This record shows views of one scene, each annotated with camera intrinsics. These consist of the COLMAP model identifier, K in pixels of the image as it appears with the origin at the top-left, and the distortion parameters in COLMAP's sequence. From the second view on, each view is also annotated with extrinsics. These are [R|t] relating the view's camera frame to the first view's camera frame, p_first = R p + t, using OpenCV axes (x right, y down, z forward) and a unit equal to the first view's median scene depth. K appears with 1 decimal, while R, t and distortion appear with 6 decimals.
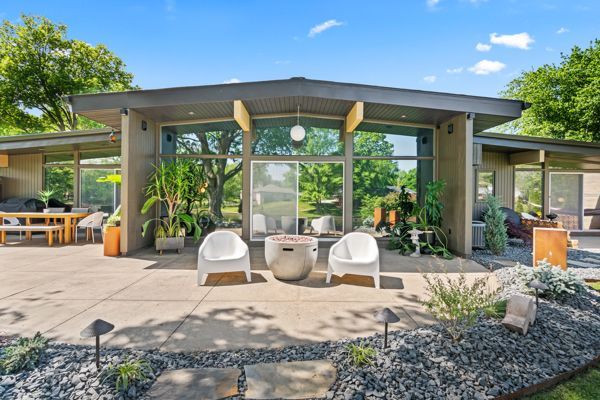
lens RADIAL K [[288.8, 0, 300.0], [0, 288.8, 200.0], [0, 0, 1]] dist [-0.012299, 0.010682]
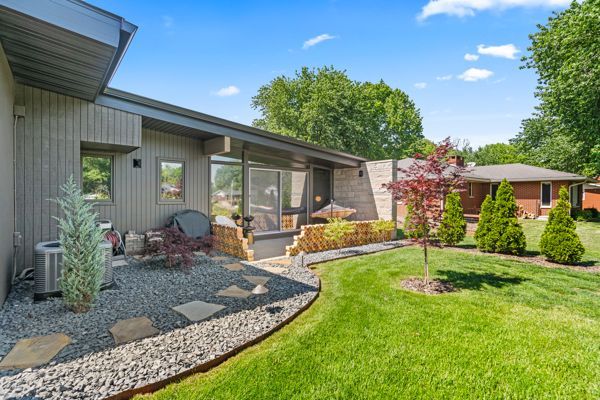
lens RADIAL K [[288.8, 0, 300.0], [0, 288.8, 200.0], [0, 0, 1]] dist [-0.012299, 0.010682]
pose [[0.773541, -0.014766, 0.633574, 0.433249], [0.012749, 0.999889, 0.007738, -0.003580], [-0.633618, 0.002092, 0.773643, 0.233529]]
